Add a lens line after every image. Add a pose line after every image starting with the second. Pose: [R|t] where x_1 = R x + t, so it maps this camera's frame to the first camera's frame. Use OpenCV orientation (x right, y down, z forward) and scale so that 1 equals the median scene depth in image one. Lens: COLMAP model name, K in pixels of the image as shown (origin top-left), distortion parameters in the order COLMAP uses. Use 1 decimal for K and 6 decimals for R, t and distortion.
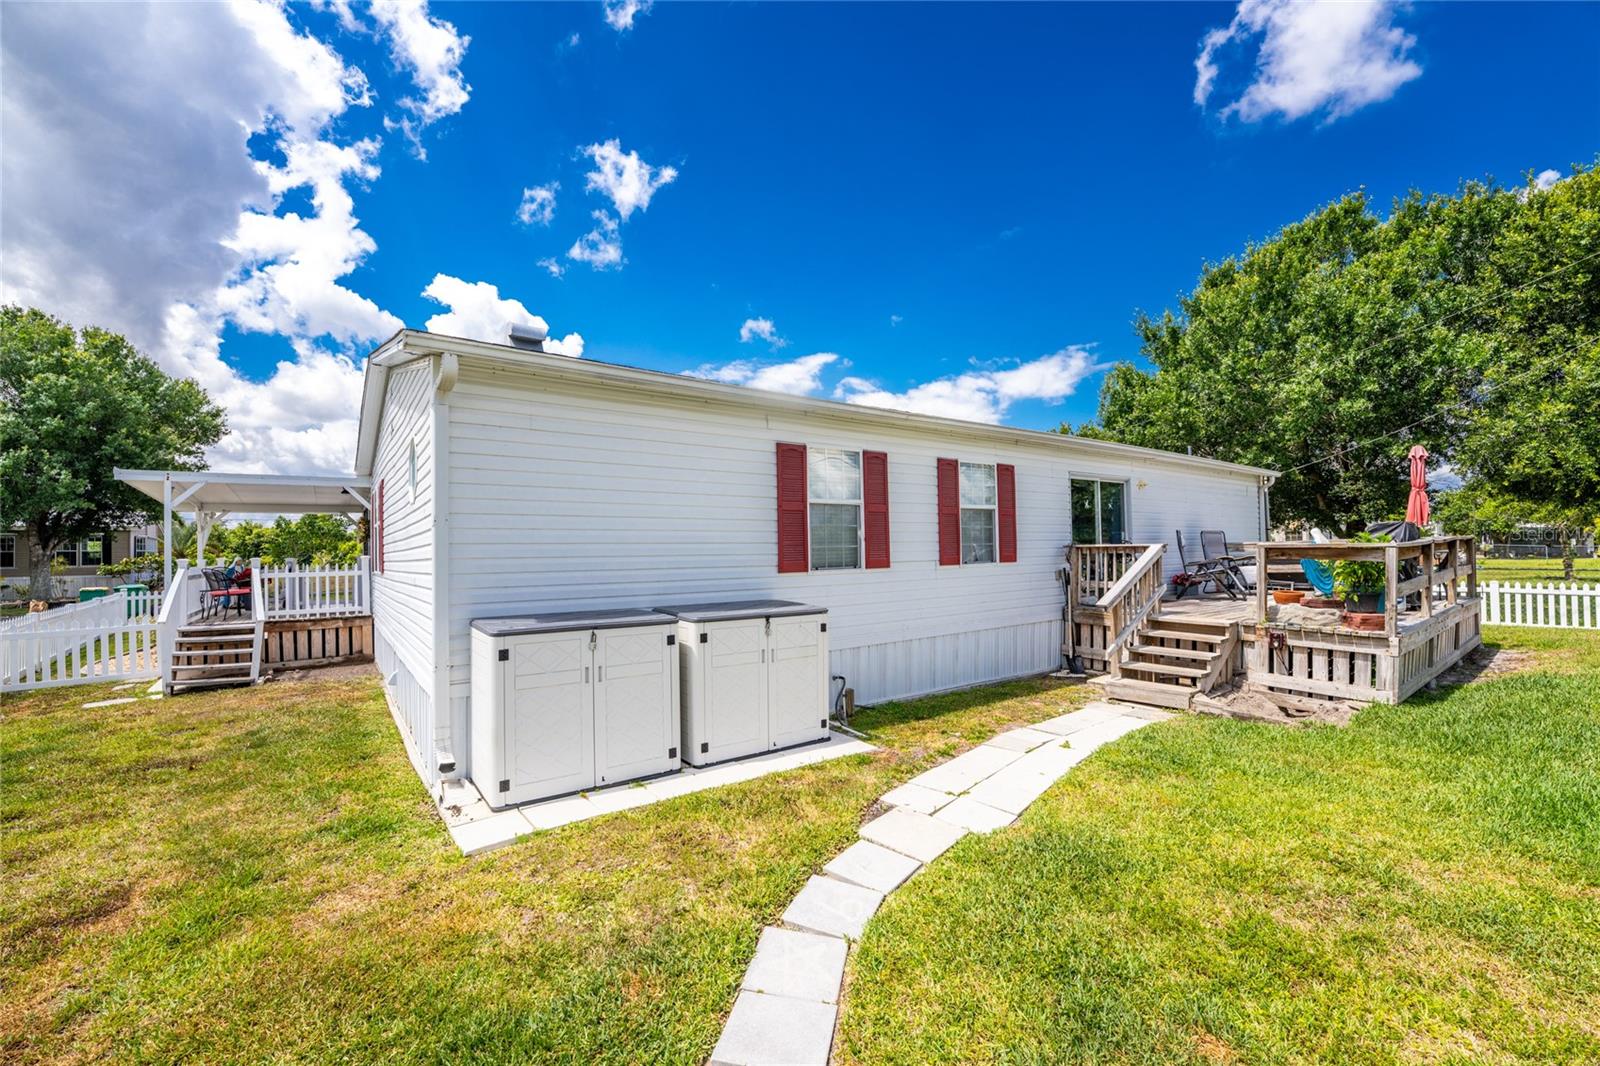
lens RADIAL K [[649.3, 0, 801.1], [0, 649.3, 539.5], [0, 0, 1]] dist [-0.024427, 0.000261]
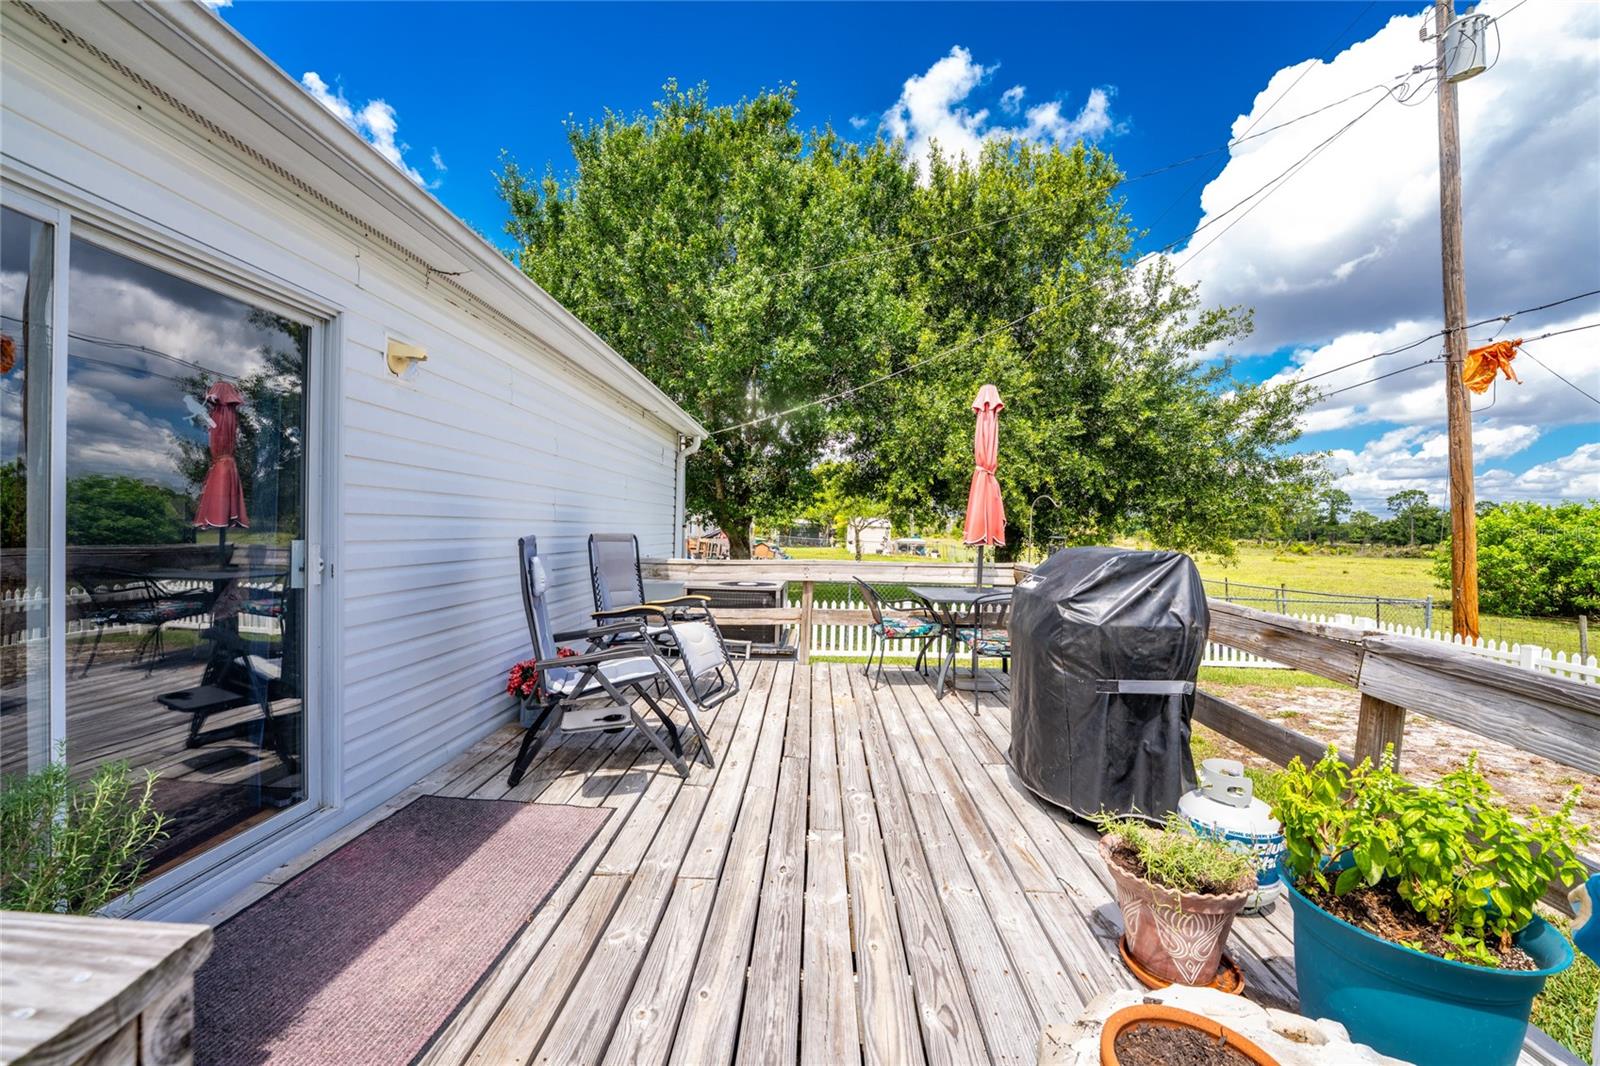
lens RADIAL K [[619.6, 0, 783.3], [0, 619.6, 537.1], [0, 0, 1]] dist [-0.020228, 0.000057]
pose [[0.626646, 0.004554, 0.779291, 0.585263], [-0.056449, 0.997621, 0.039563, -0.058800], [-0.777257, -0.068782, 0.625412, 0.991782]]
